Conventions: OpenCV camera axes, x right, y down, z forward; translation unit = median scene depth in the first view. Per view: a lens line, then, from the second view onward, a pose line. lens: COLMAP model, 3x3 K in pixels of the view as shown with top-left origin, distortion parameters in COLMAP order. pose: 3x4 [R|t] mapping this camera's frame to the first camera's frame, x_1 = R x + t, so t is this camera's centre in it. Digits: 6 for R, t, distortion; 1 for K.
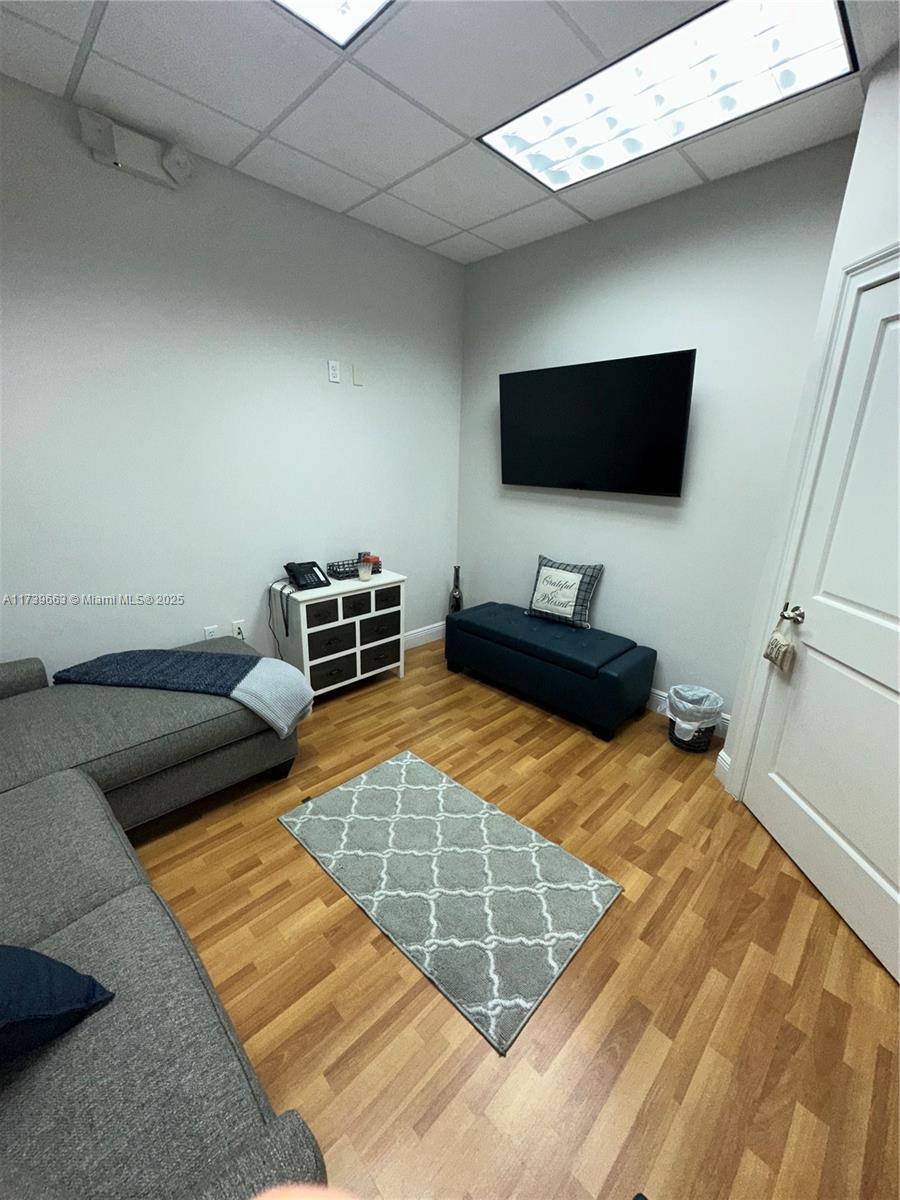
lens RADIAL K [[481.5, 0, 448.2], [0, 481.5, 598.9], [0, 0, 1]] dist [-0.000166, 0.000014]
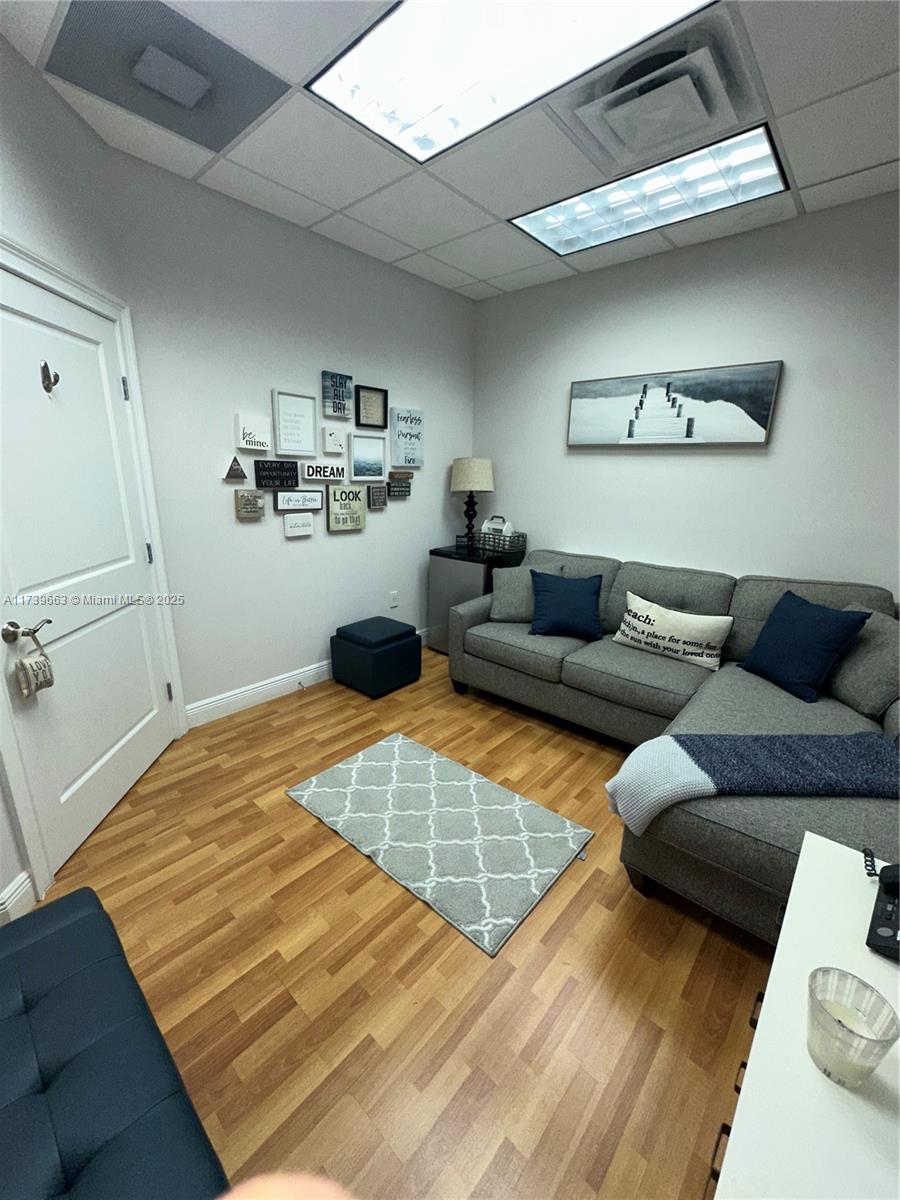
lens RADIAL K [[481.5, 0, 449.3], [0, 481.5, 600.1], [0, 0, 1]] dist [-0.000166, 0.000014]
pose [[-0.997246, -0.027104, -0.069029, 0.029600], [-0.059814, 0.844229, 0.532635, -0.508199], [0.043840, 0.535297, -0.843525, 1.728049]]
